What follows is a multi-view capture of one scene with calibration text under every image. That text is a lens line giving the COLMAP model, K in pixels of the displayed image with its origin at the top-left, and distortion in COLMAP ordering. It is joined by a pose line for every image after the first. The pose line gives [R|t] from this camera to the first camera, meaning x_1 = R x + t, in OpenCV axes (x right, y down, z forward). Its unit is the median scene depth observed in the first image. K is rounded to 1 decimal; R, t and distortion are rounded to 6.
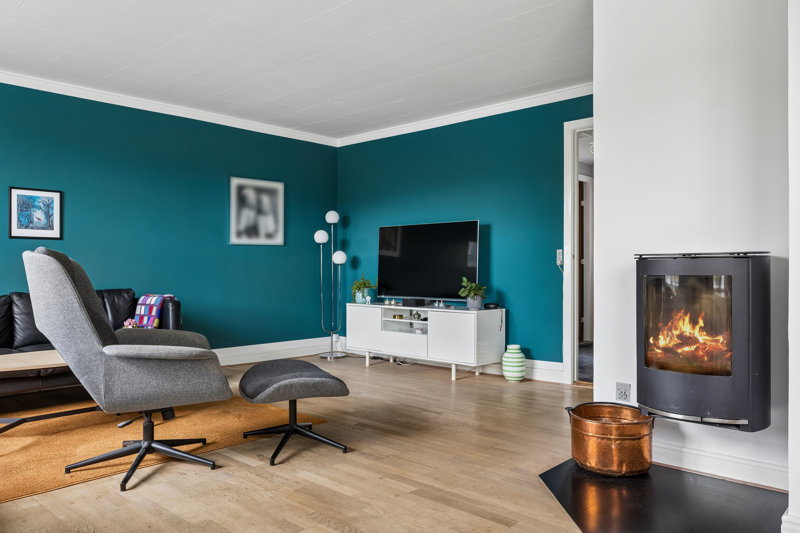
lens RADIAL K [[594.7, 0, 400.0], [0, 594.7, 266.5], [0, 0, 1]] dist [-0.000723, -0.001339]
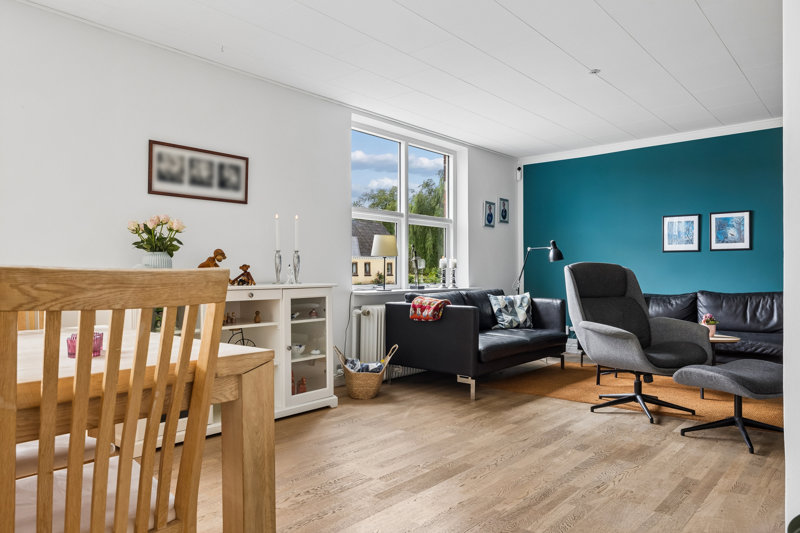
lens RADIAL K [[560.9, 0, 400.0], [0, 560.9, 266.5], [0, 0, 1]] dist [0.006596, 0.006287]
pose [[0.045988, -0.009408, -0.998898, 0.828742], [-0.012783, 0.999868, -0.010006, 0.012964], [0.998860, 0.013229, 0.045862, 0.351761]]
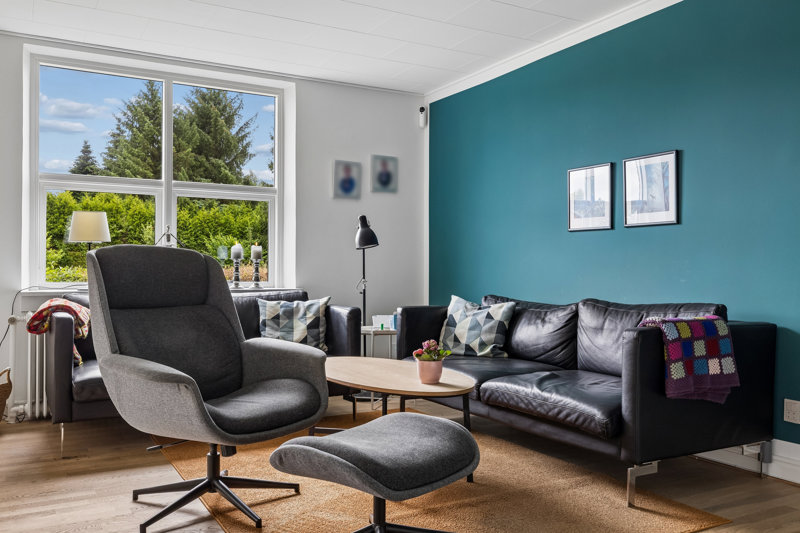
lens RADIAL K [[693.0, 0, 400.0], [0, 693.0, 266.5], [0, 0, 1]] dist [0.002968, 0.004994]
pose [[-0.303037, -0.002118, -0.952976, 0.370352], [-0.016270, 0.999863, 0.002951, 0.003839], [0.952840, 0.016399, -0.303030, 1.428834]]
